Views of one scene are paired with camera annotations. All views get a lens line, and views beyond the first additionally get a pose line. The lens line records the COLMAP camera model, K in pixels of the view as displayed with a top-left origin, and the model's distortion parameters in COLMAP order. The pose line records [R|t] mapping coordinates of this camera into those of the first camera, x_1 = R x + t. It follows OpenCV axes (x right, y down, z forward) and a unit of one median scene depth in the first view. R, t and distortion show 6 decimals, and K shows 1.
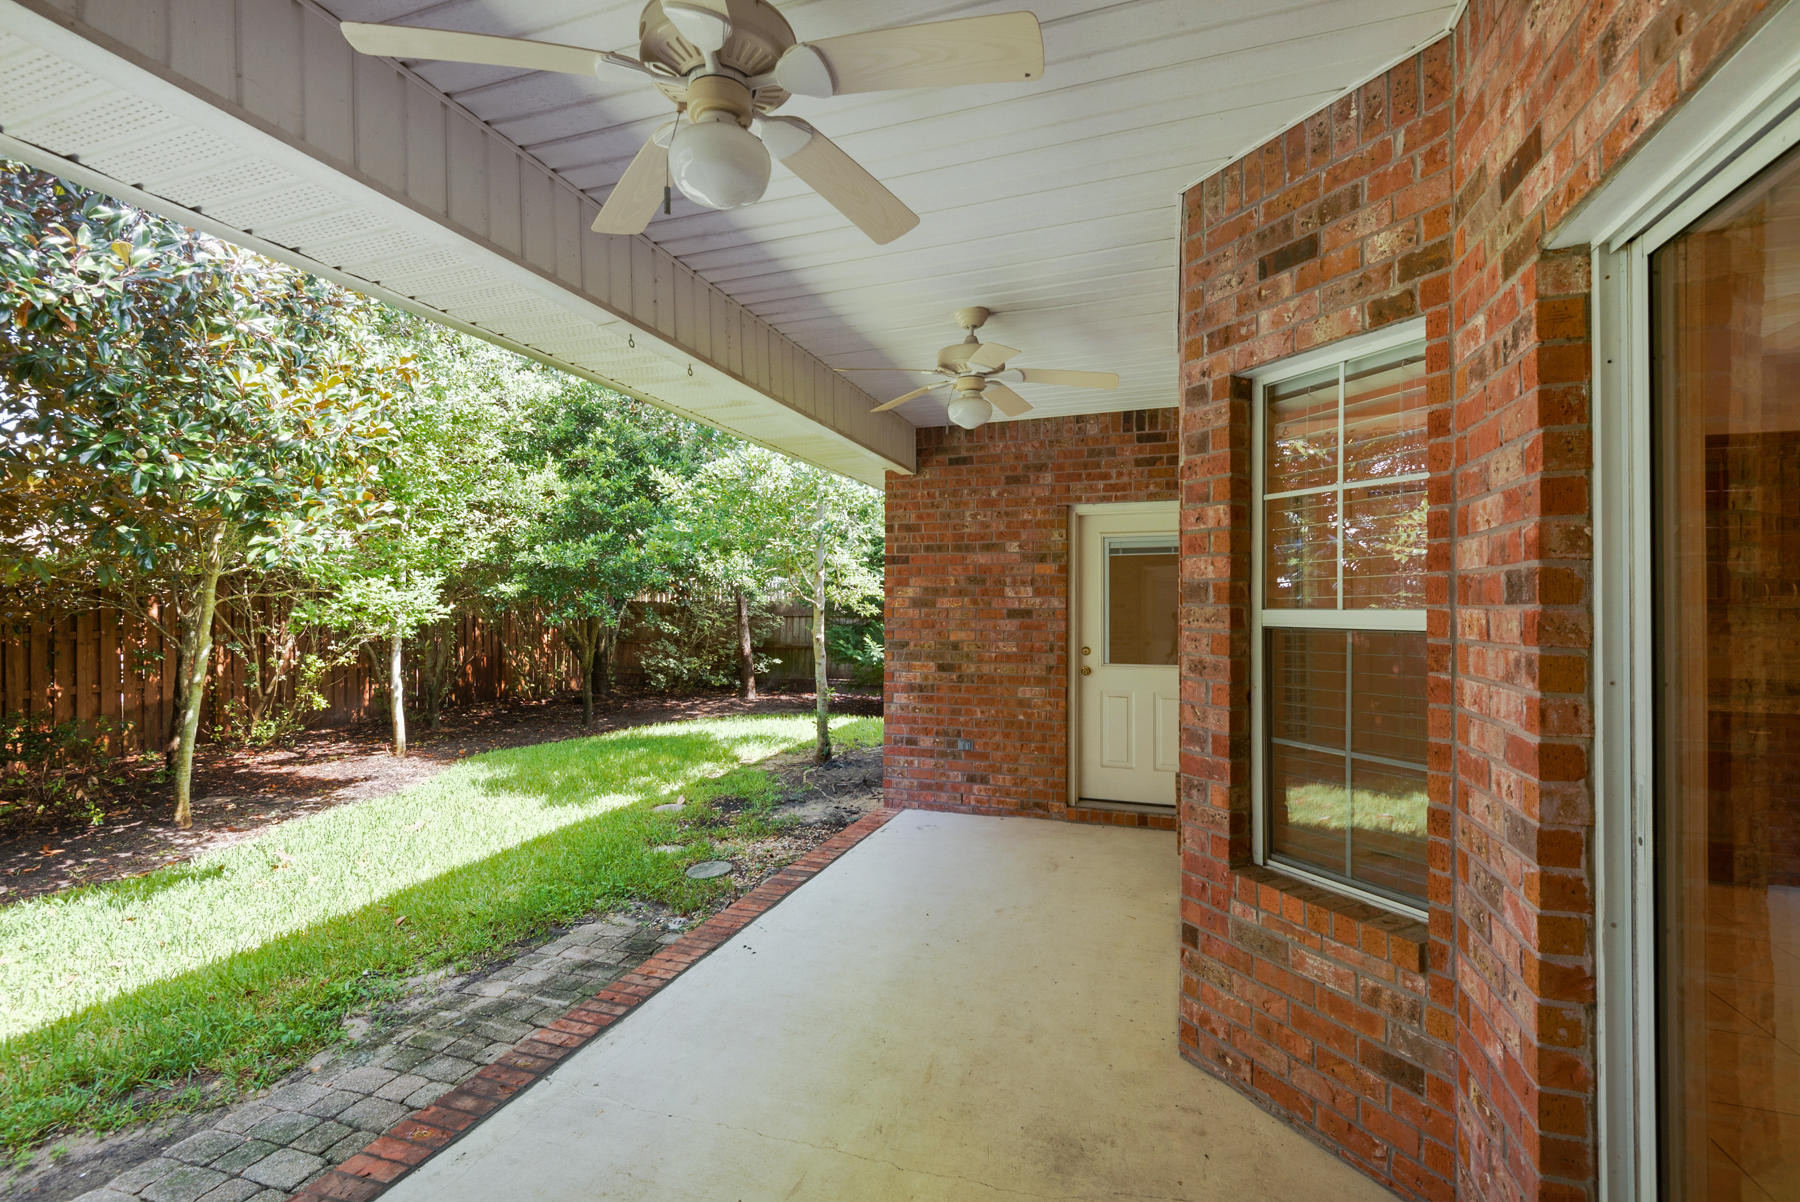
lens RADIAL K [[818.9, 0, 938.4], [0, 818.9, 596.6], [0, 0, 1]] dist [-0.015844, -0.000387]
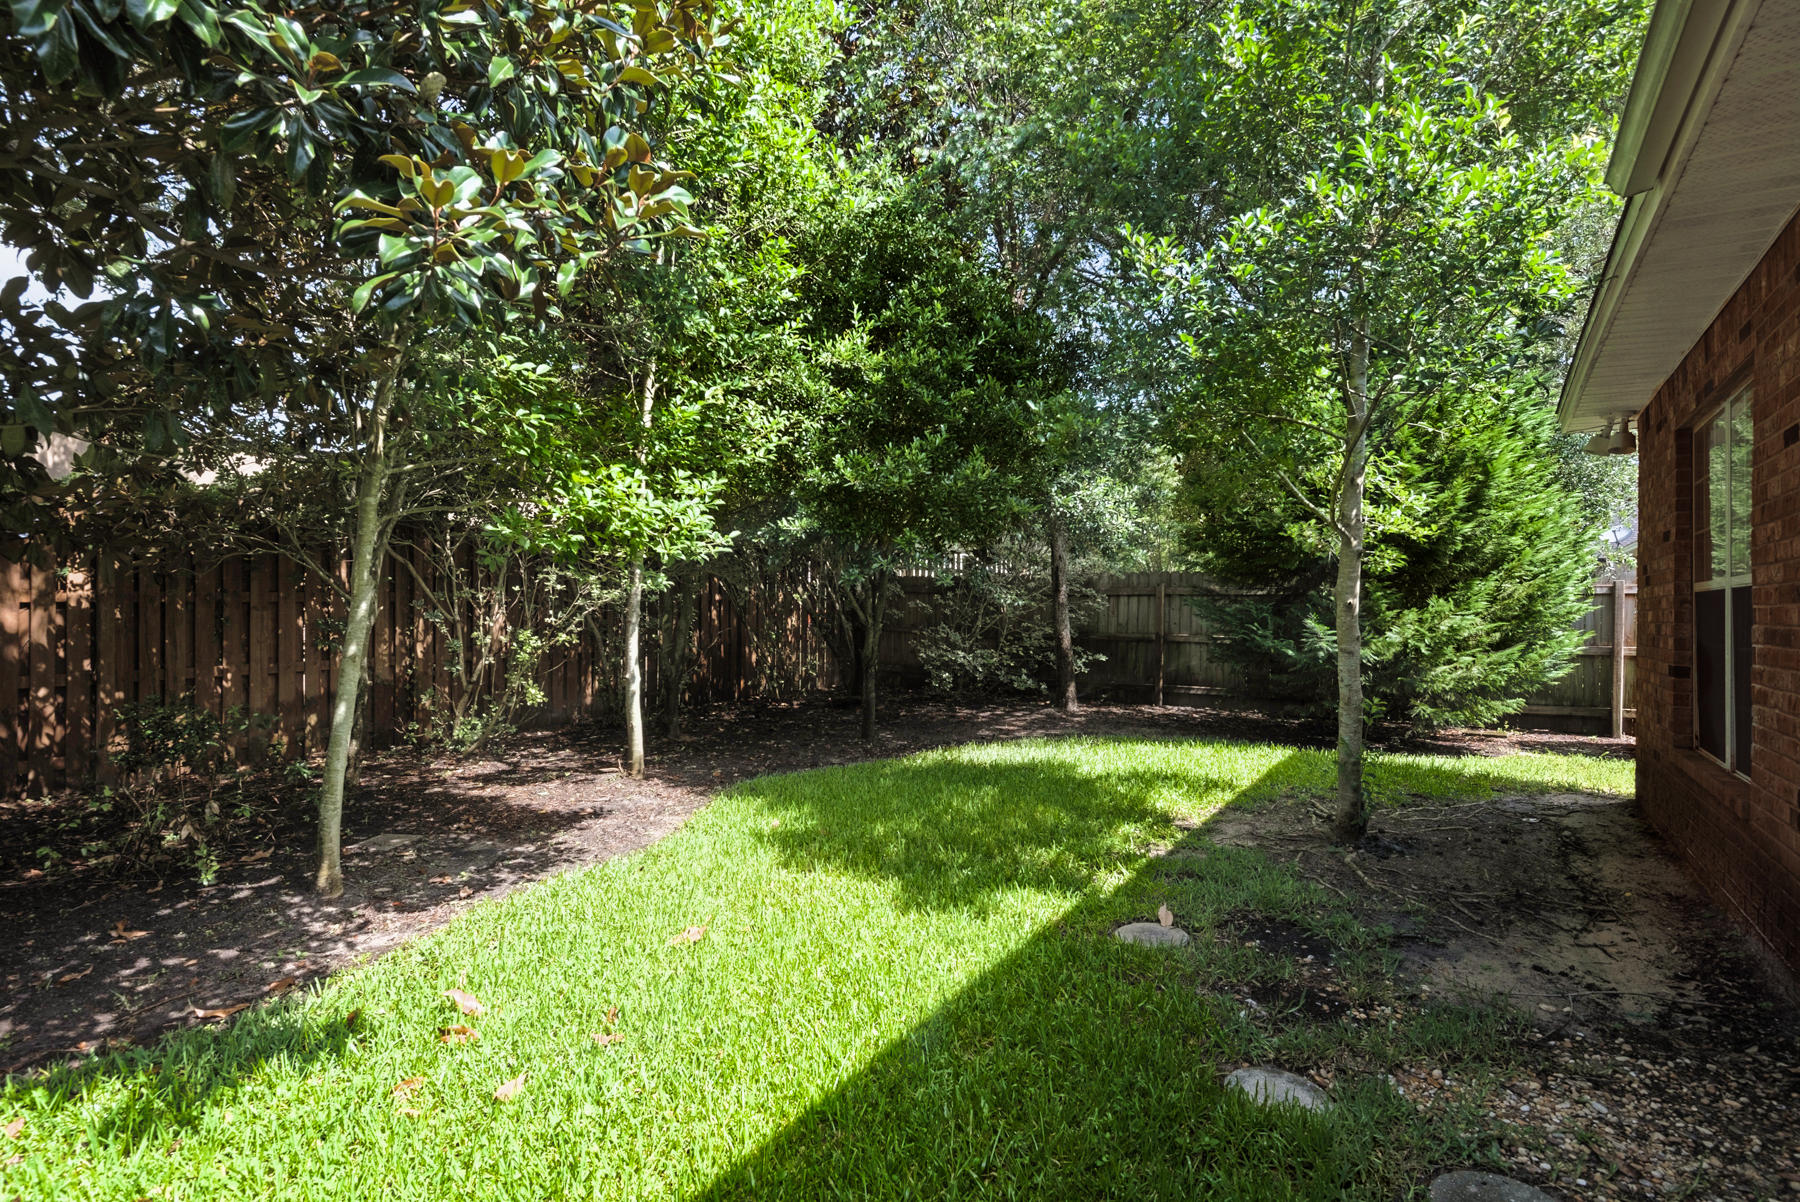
lens RADIAL K [[932.7, 0, 905.8], [0, 932.7, 607.0], [0, 0, 1]] dist [0.018962, -0.000840]
pose [[0.962035, 0.007778, -0.272815, -0.236258], [-0.004252, 0.999900, 0.013514, 0.042193], [0.272892, -0.011841, 0.961972, 0.313435]]
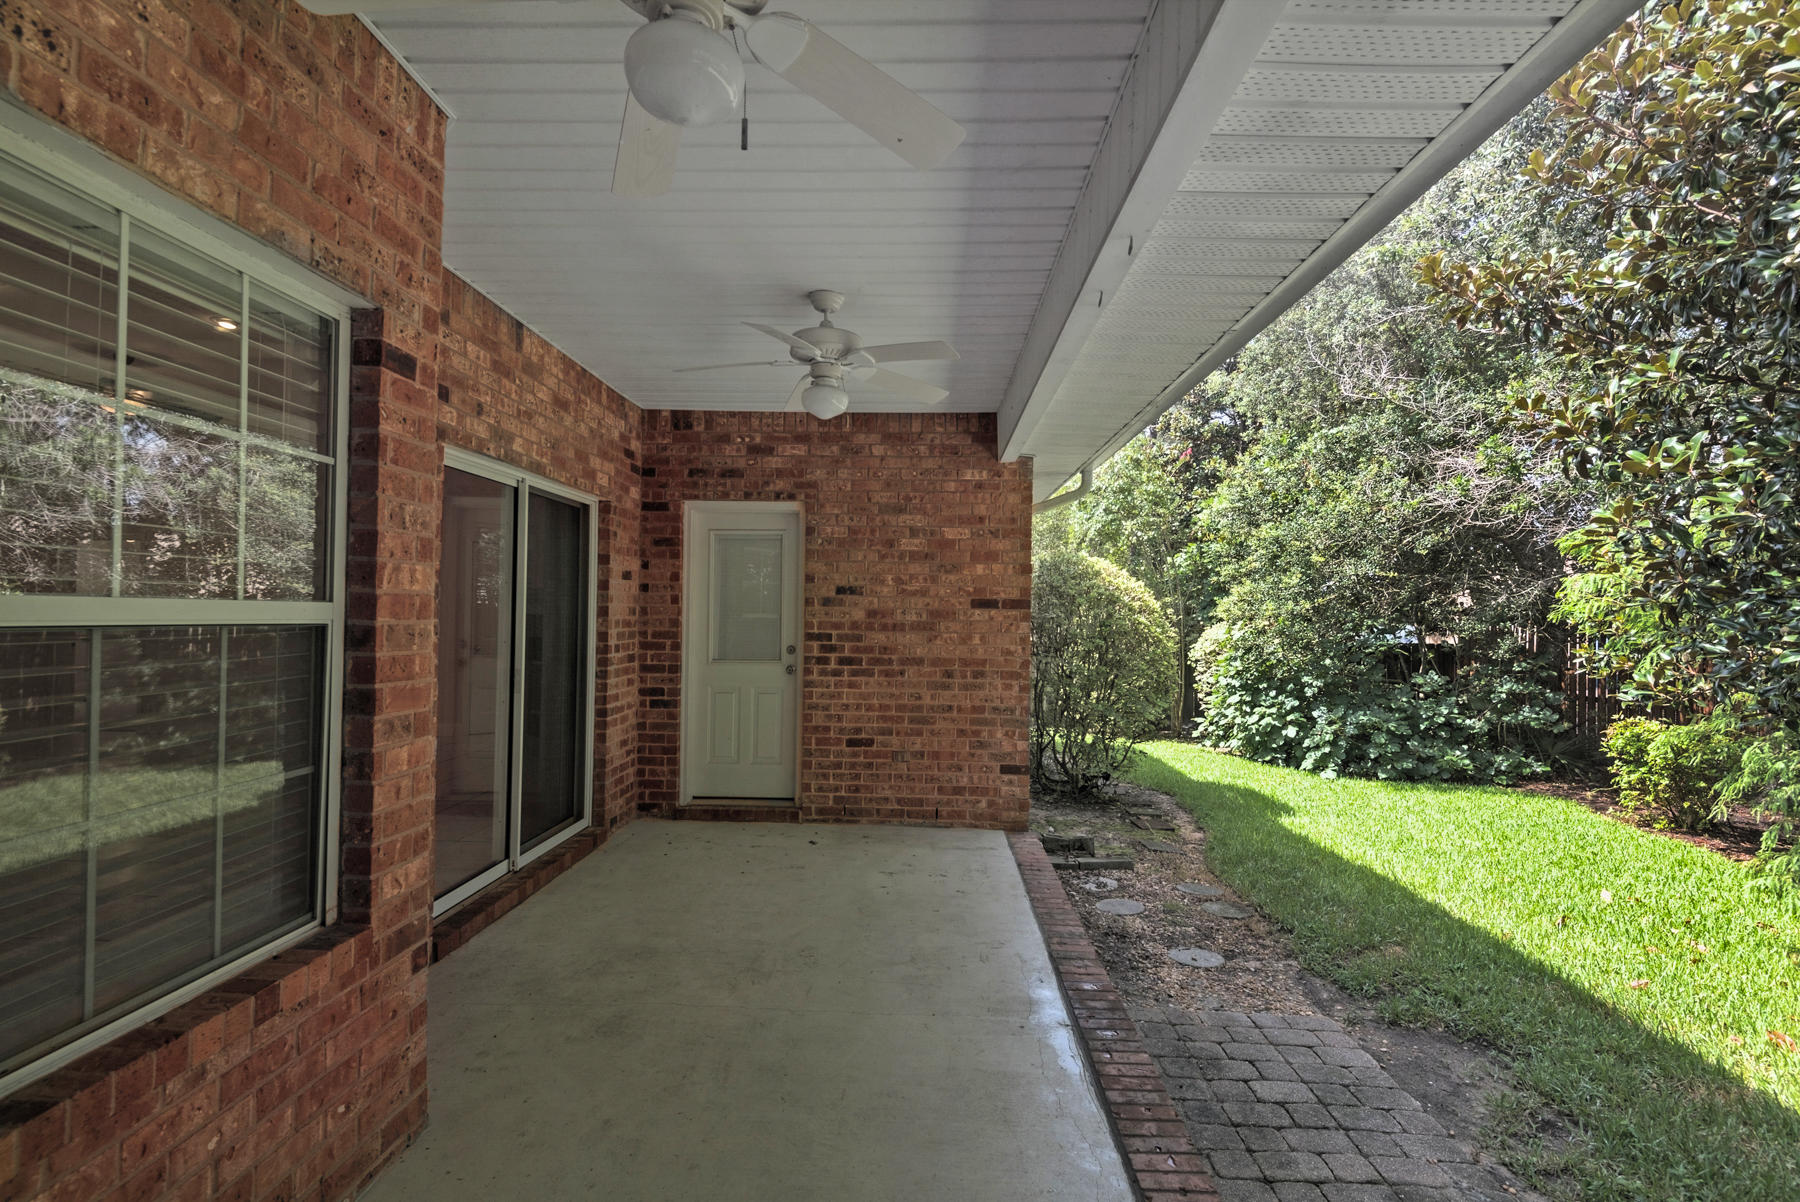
lens RADIAL K [[851.5, 0, 897.1], [0, 851.5, 603.9], [0, 0, 1]] dist [0.005042, 0.000045]
pose [[-0.969445, -0.016763, -0.244734, 0.014229], [-0.011106, 0.999639, -0.024480, 0.009771], [0.245056, -0.021014, -0.969281, 0.568875]]
